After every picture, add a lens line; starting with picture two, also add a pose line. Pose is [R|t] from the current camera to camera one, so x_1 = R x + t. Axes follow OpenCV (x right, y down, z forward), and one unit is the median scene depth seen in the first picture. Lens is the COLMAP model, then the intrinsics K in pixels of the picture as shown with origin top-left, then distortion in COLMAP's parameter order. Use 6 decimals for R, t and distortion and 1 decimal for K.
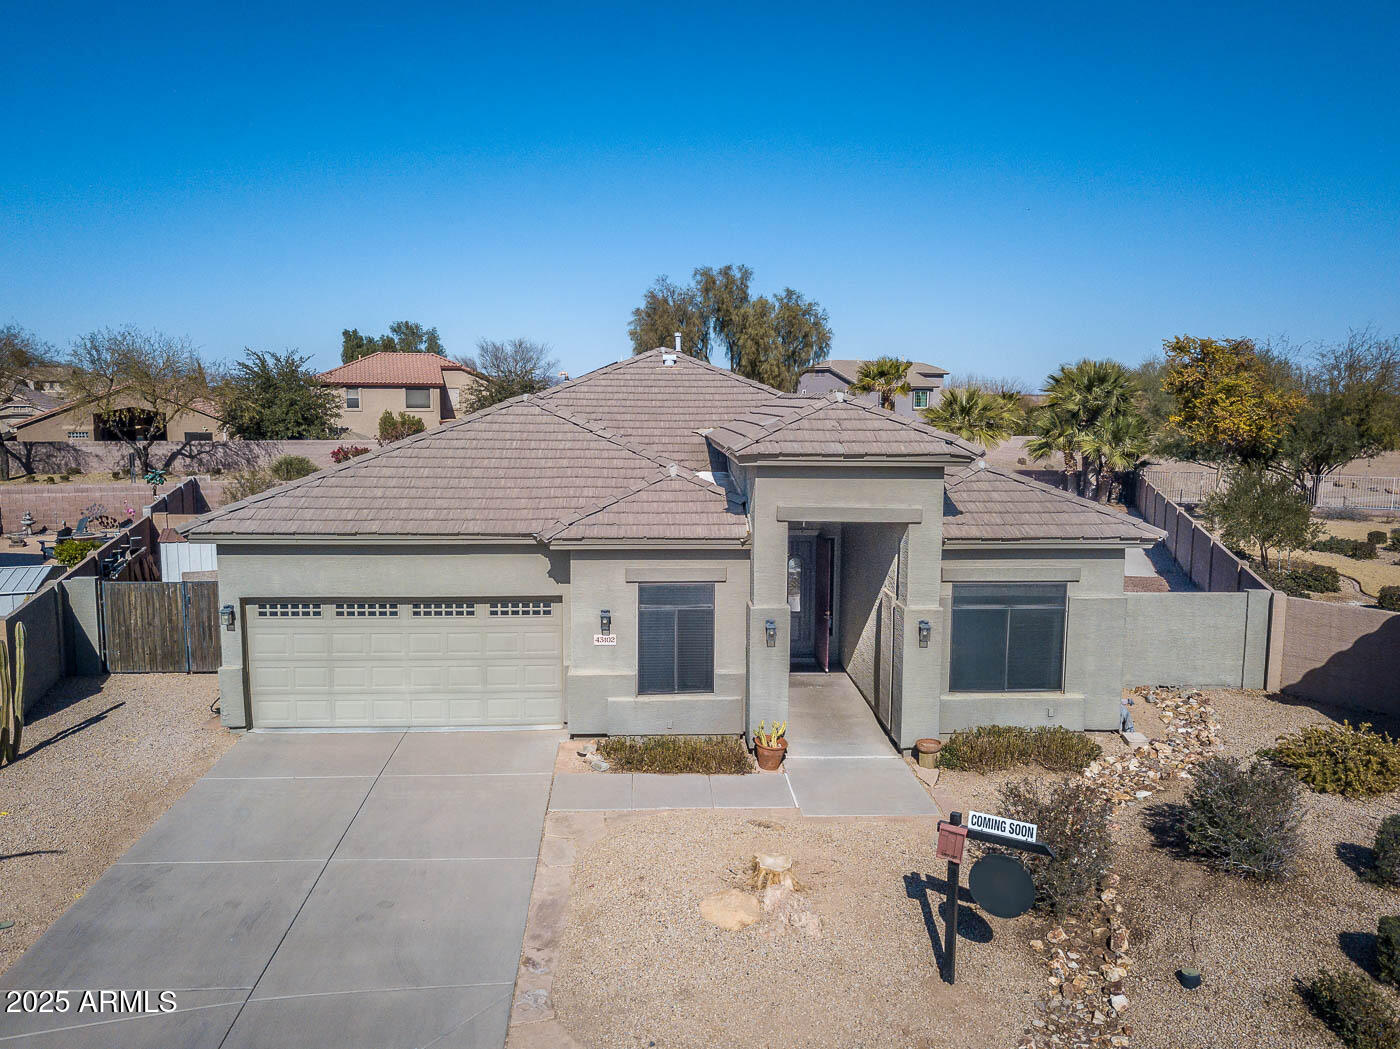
lens RADIAL K [[1087.9, 0, 725.0], [0, 1087.9, 472.9], [0, 0, 1]] dist [0.013619, 0.025452]
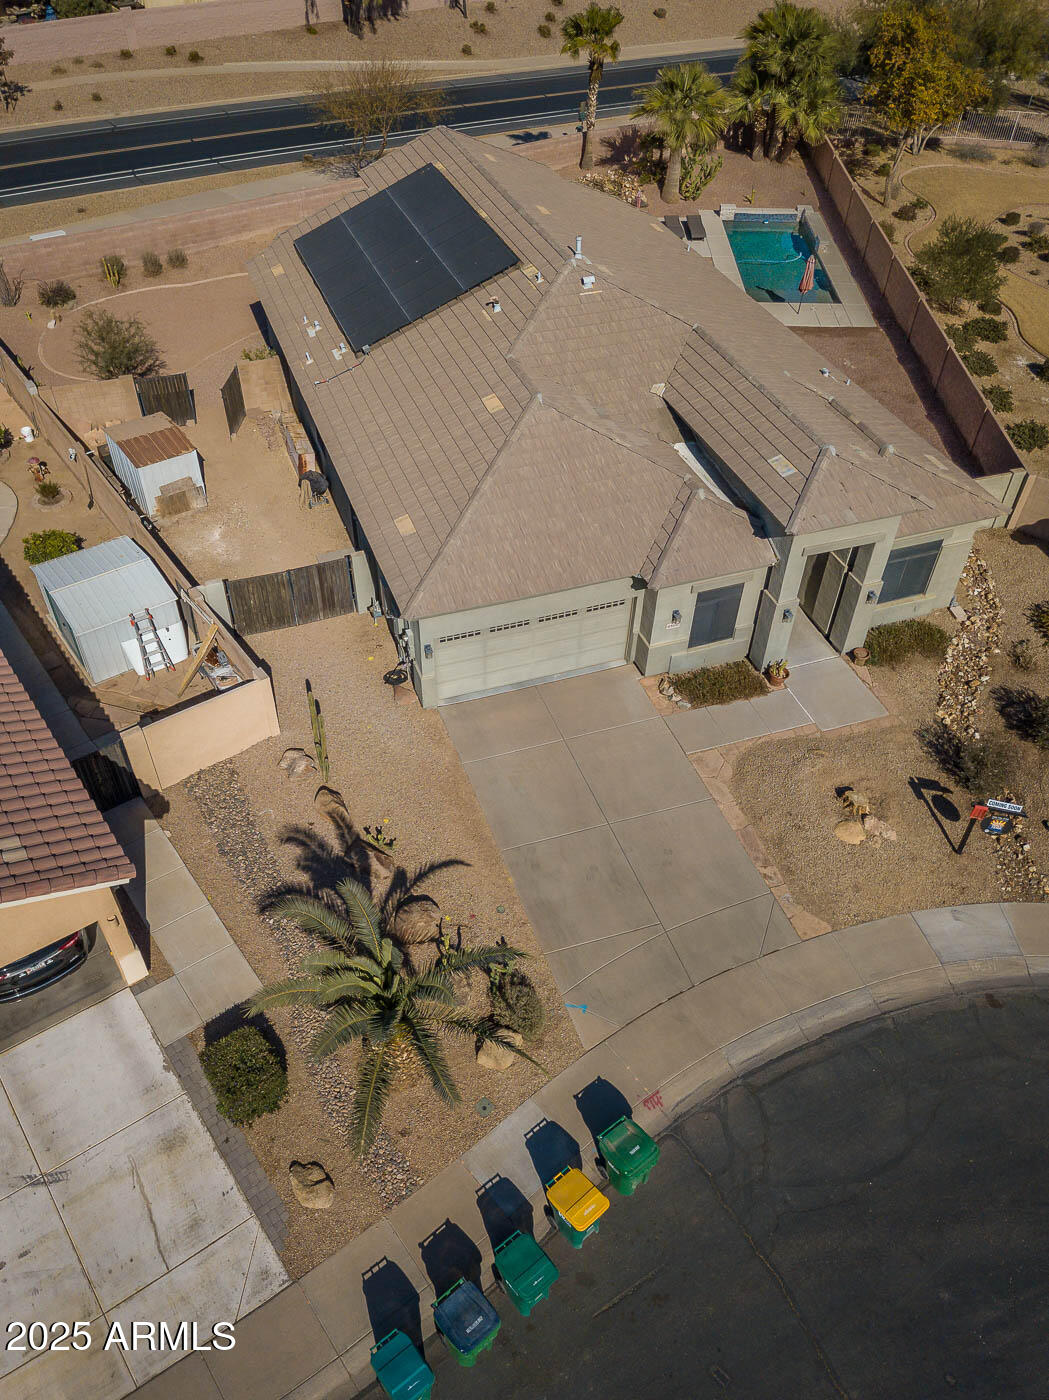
lens RADIAL K [[1087.9, 0, 539.0], [0, 1087.9, 656.7], [0, 0, 1]] dist [0.013619, 0.025452]
pose [[0.961168, -0.169365, 0.217878, -0.622528], [0.003195, 0.796299, 0.604895, -0.721958], [-0.275944, -0.580710, 0.765918, -0.136017]]
